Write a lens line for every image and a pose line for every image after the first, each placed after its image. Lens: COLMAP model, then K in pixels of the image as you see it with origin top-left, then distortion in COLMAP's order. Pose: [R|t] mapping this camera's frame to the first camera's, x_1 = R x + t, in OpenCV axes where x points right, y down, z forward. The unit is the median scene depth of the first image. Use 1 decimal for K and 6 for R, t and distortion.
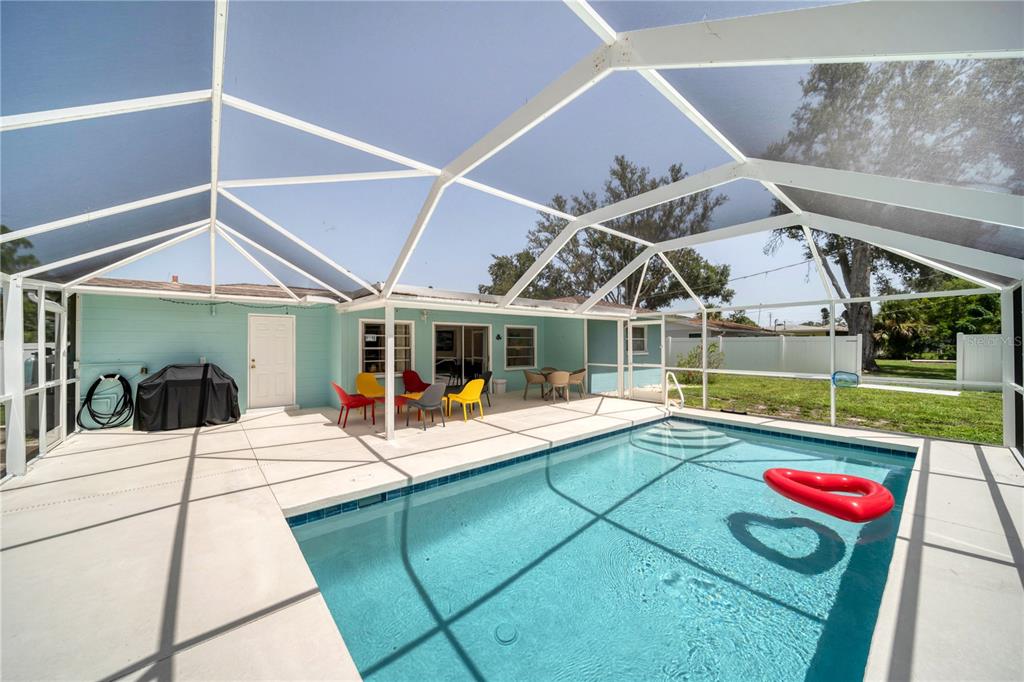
lens RADIAL K [[371.1, 0, 513.0], [0, 371.1, 339.9], [0, 0, 1]] dist [0.001513, 0.000351]
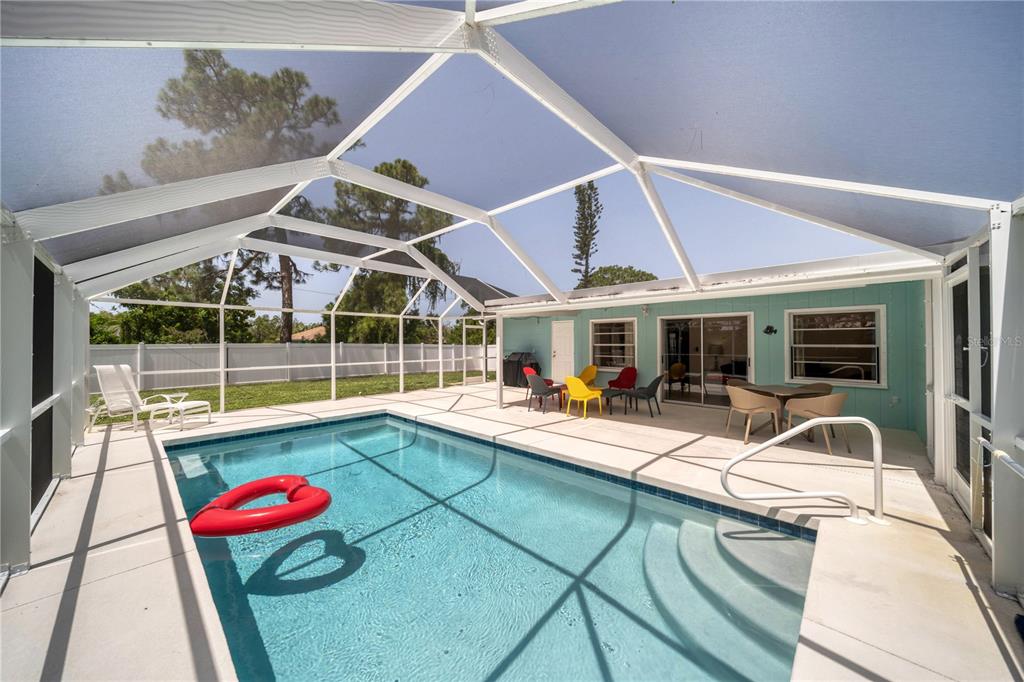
lens RADIAL K [[371.1, 0, 513.0], [0, 371.1, 339.9], [0, 0, 1]] dist [0.001513, 0.000351]
pose [[0.083518, -0.004602, -0.996496, 0.823415], [0.013920, 0.999897, -0.003451, 0.008398], [0.996409, -0.013583, 0.083573, 0.698720]]
